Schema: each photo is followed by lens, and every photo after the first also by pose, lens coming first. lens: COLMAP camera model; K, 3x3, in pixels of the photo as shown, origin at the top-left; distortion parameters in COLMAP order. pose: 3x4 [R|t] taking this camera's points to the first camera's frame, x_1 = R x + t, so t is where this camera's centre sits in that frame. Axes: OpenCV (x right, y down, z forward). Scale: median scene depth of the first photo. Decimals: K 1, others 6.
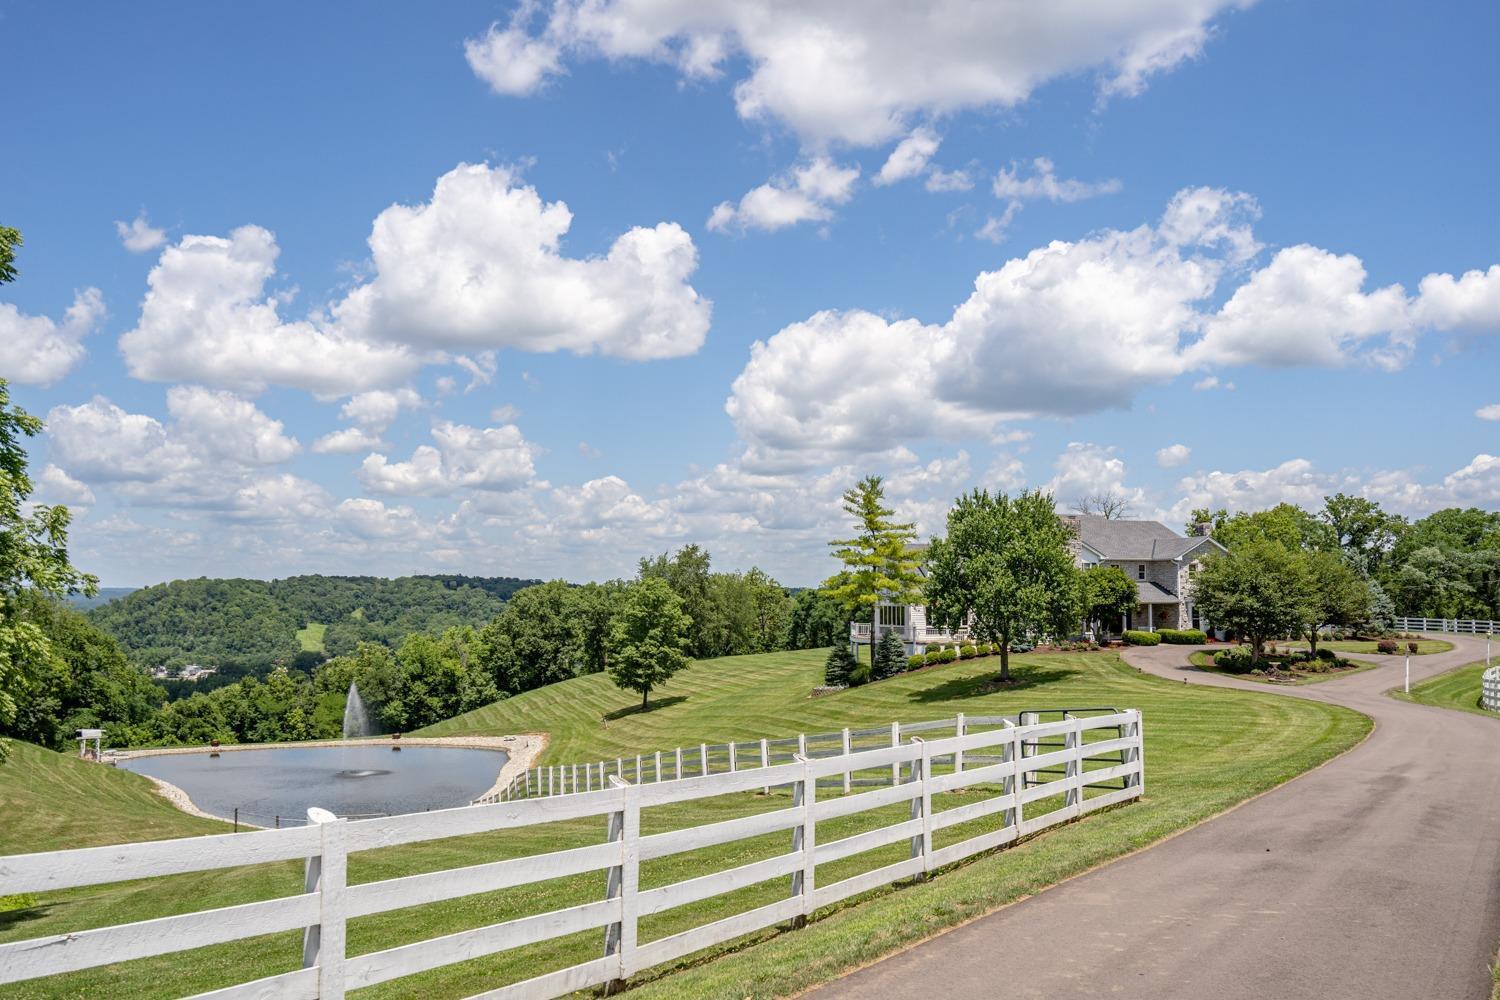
lens RADIAL K [[1309.4, 0, 750.0], [0, 1309.4, 500.0], [0, 0, 1]] dist [0.007373, -0.003336]
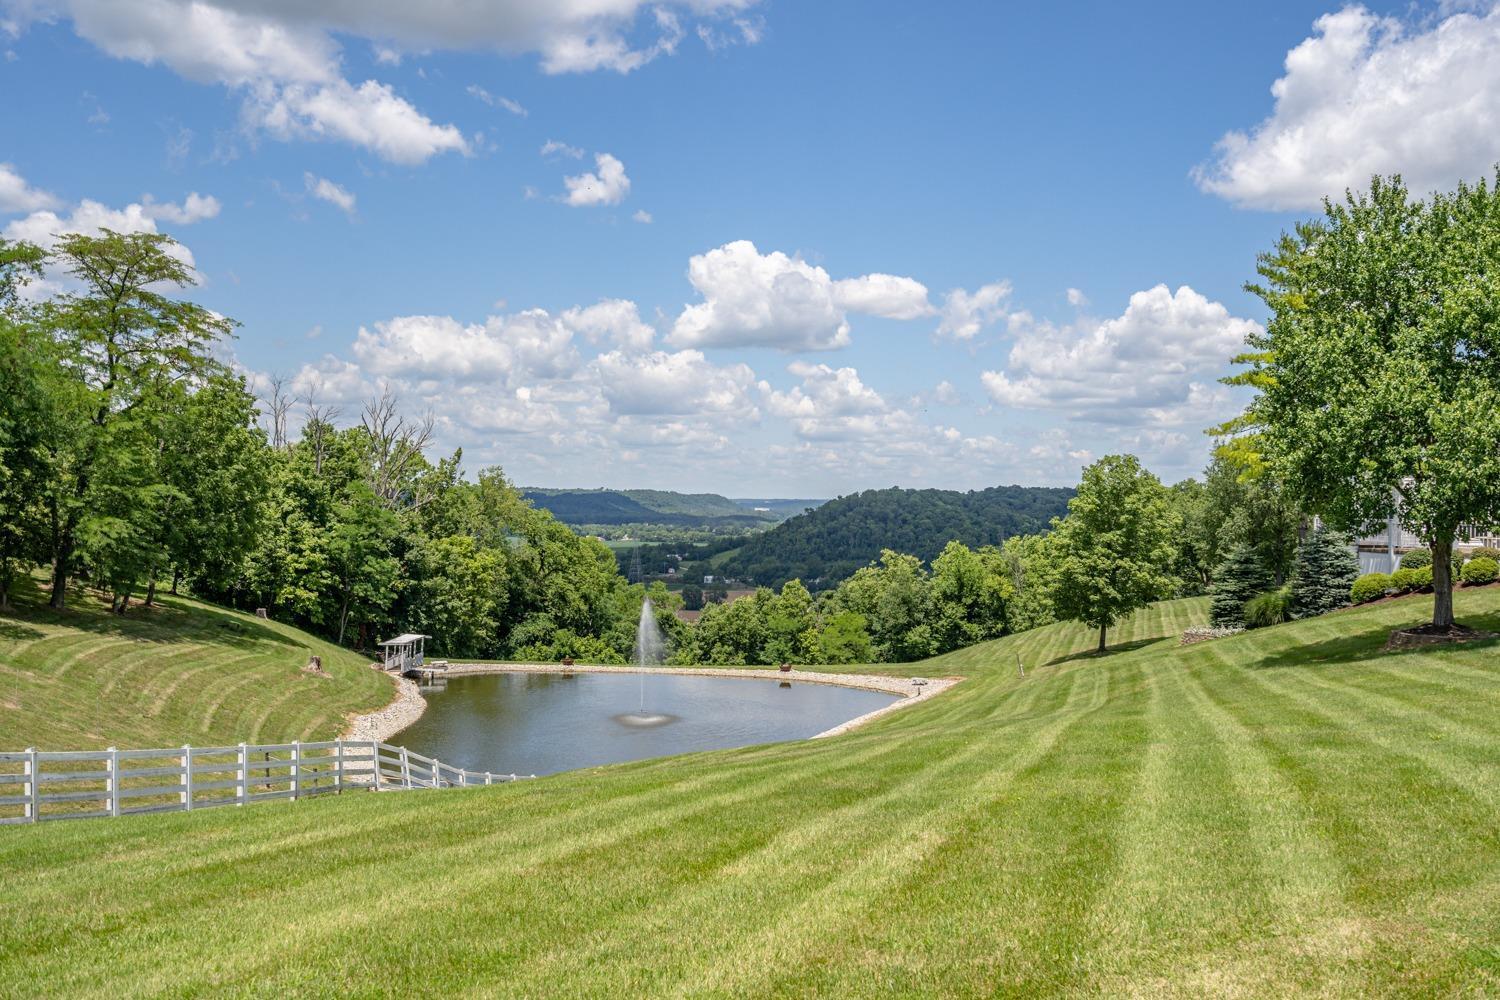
lens RADIAL K [[1464.0, 0, 750.0], [0, 1464.0, 500.0], [0, 0, 1]] dist [-0.001235, -0.001322]
pose [[0.860641, 0.010058, -0.509114, 0.090922], [0.021766, 0.998164, 0.056514, 0.024229], [0.508747, -0.059720, 0.858842, 0.182872]]
